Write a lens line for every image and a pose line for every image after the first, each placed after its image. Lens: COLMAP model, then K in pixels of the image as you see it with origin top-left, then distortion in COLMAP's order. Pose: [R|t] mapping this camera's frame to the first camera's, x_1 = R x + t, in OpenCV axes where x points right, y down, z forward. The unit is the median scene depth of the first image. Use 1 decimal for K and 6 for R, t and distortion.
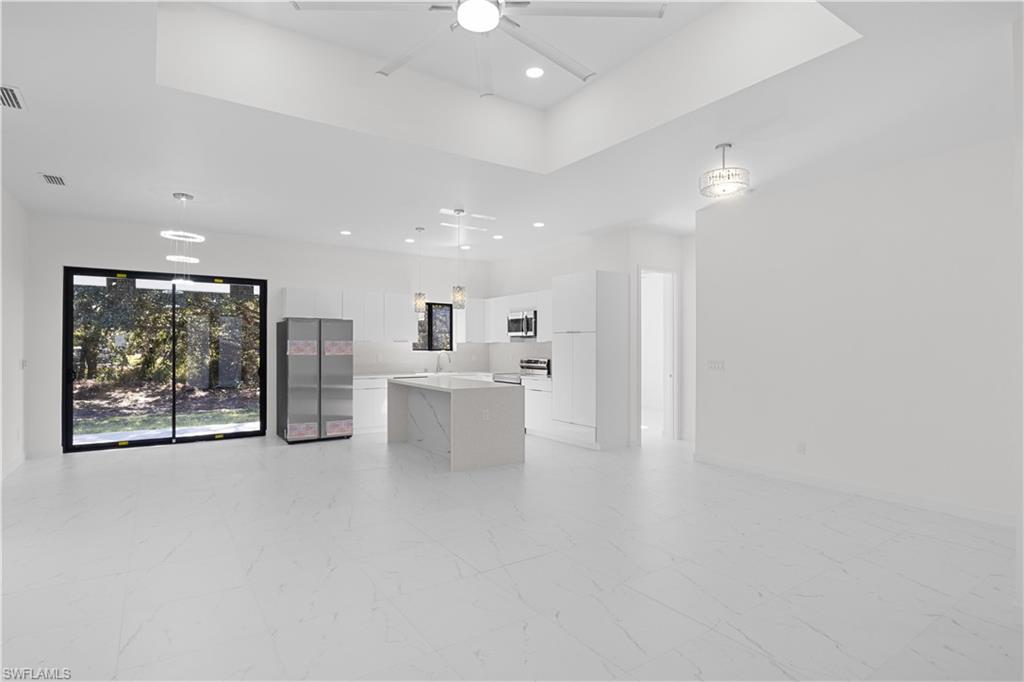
lens RADIAL K [[516.3, 0, 513.3], [0, 516.3, 343.9], [0, 0, 1]] dist [-0.003348, -0.000015]
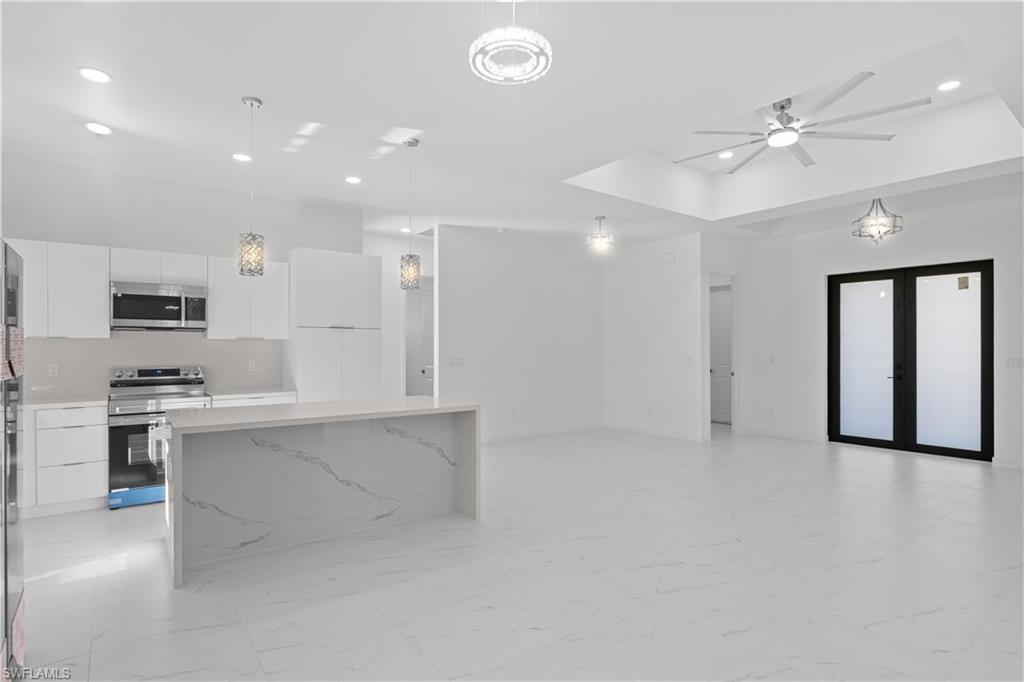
lens RADIAL K [[514.2, 0, 512.5], [0, 514.2, 346.0], [0, 0, 1]] dist [-0.002995, 0.000038]
pose [[-0.039179, 0.000114, 0.999232, -0.621889], [-0.006711, 0.999977, -0.000377, 0.002808], [-0.999210, -0.006721, -0.039178, 0.723542]]
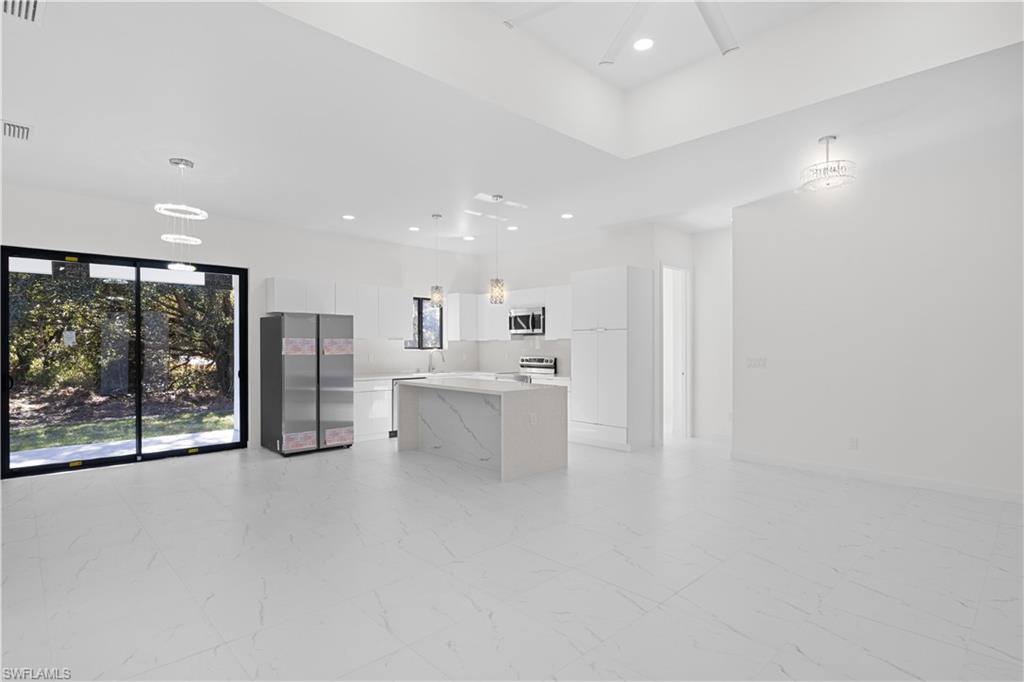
lens RADIAL K [[514.2, 0, 512.5], [0, 514.2, 346.0], [0, 0, 1]] dist [-0.002995, 0.000038]
pose [[0.986860, -0.002671, 0.161554, -0.182641], [0.001320, 0.999963, 0.008471, -0.000451], [-0.161570, -0.008146, 0.986828, 0.075280]]
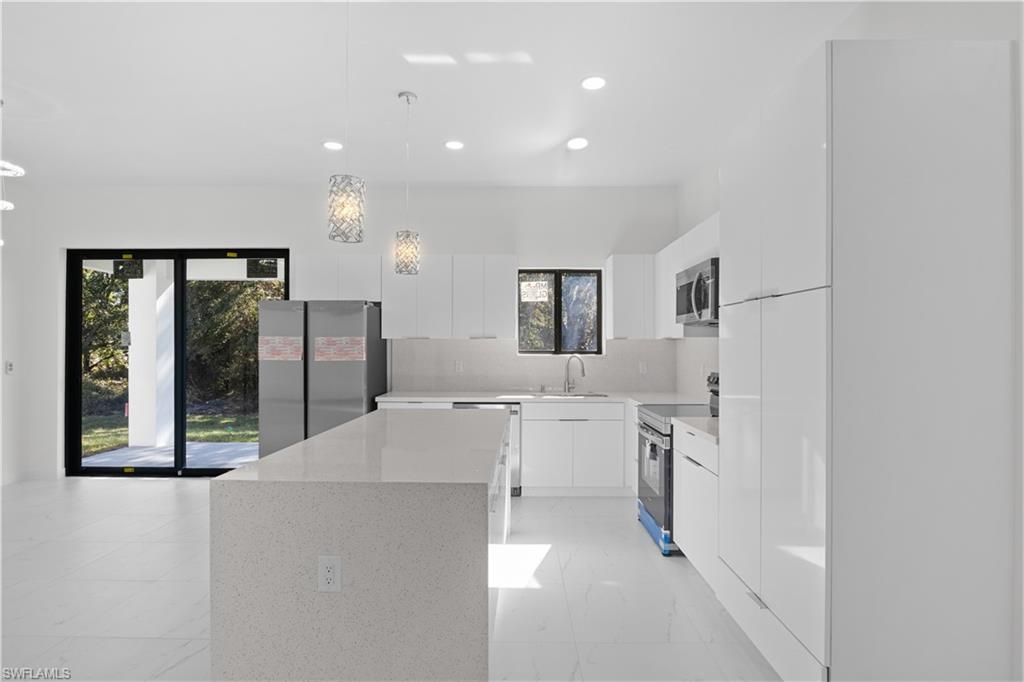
lens RADIAL K [[516.3, 0, 513.3], [0, 516.3, 343.9], [0, 0, 1]] dist [-0.003348, -0.000015]
pose [[0.817950, -0.003522, -0.575279, 0.157687], [0.002687, 0.999994, -0.002302, 0.004044], [0.575283, 0.000337, 0.817954, 0.627750]]
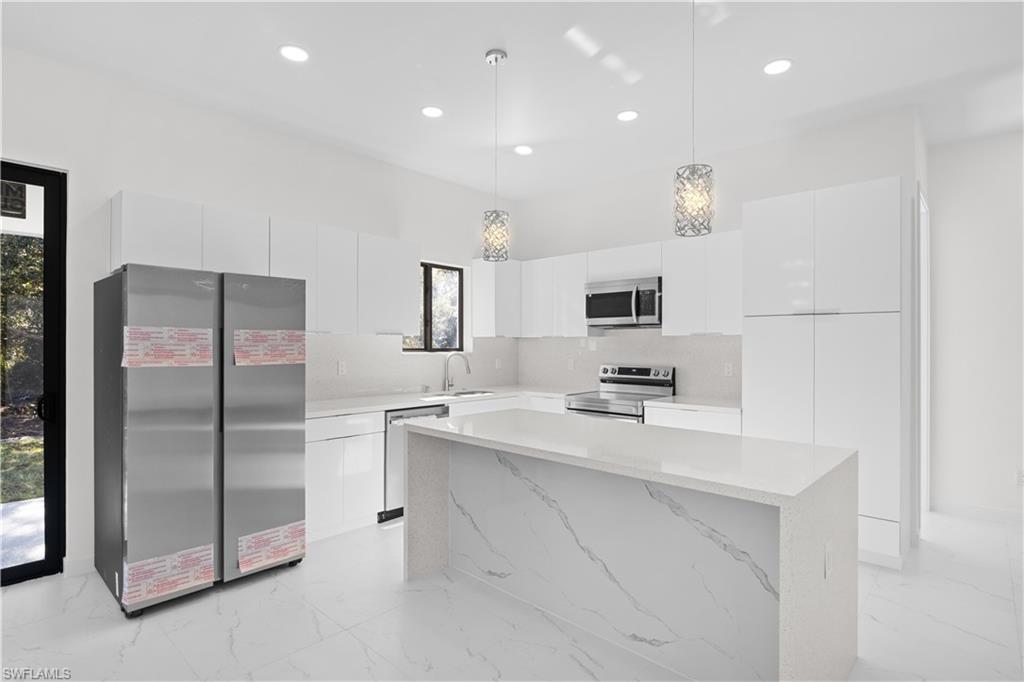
lens RADIAL K [[516.3, 0, 513.3], [0, 516.3, 343.9], [0, 0, 1]] dist [-0.003348, -0.000015]
pose [[0.975461, 0.000882, 0.220169, -0.239311], [-0.002035, 0.999985, 0.005009, 0.002728], [-0.220161, -0.005334, 0.975449, 0.560320]]
